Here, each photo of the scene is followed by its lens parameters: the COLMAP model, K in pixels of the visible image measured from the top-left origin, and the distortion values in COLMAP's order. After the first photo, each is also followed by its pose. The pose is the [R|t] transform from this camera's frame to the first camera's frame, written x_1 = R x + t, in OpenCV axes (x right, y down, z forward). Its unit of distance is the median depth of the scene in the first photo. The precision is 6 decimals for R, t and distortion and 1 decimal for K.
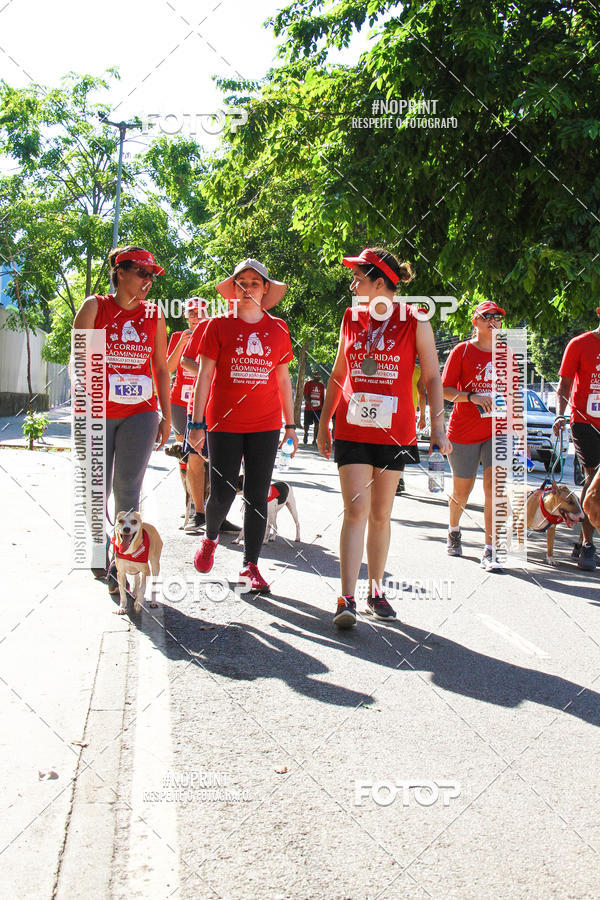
lens RADIAL K [[1443.8, 0, 303.0], [0, 1443.8, 452.7], [0, 0, 1]] dist [0.033768, 1.718827]
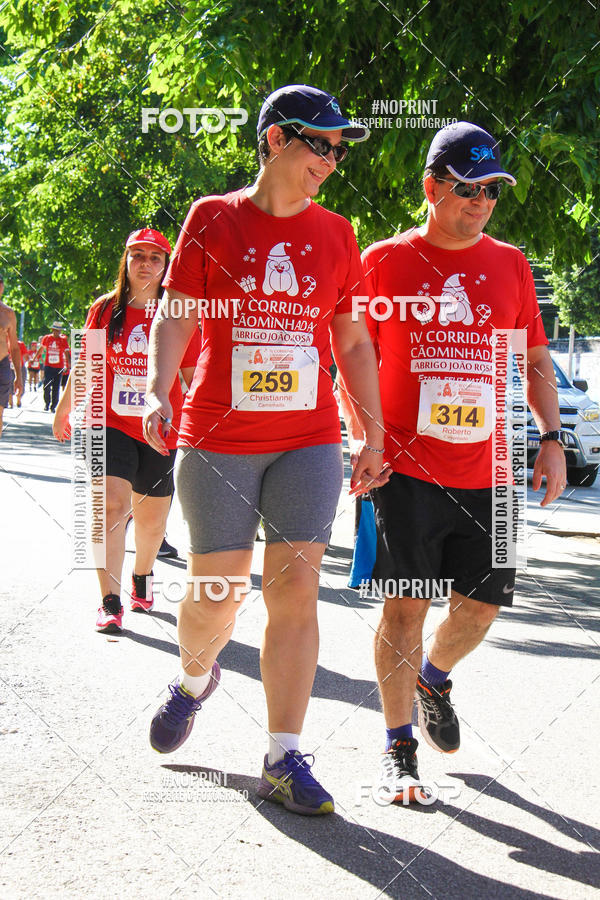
lens RADIAL K [[1760.7, 0, 266.5], [0, 1760.7, 475.4], [0, 0, 1]] dist [0.112060, 2.084993]
pose [[0.995761, -0.008345, 0.091599, -0.030190], [0.008702, 0.999956, -0.003502, 0.010866], [-0.091565, 0.004285, 0.995790, 0.263582]]
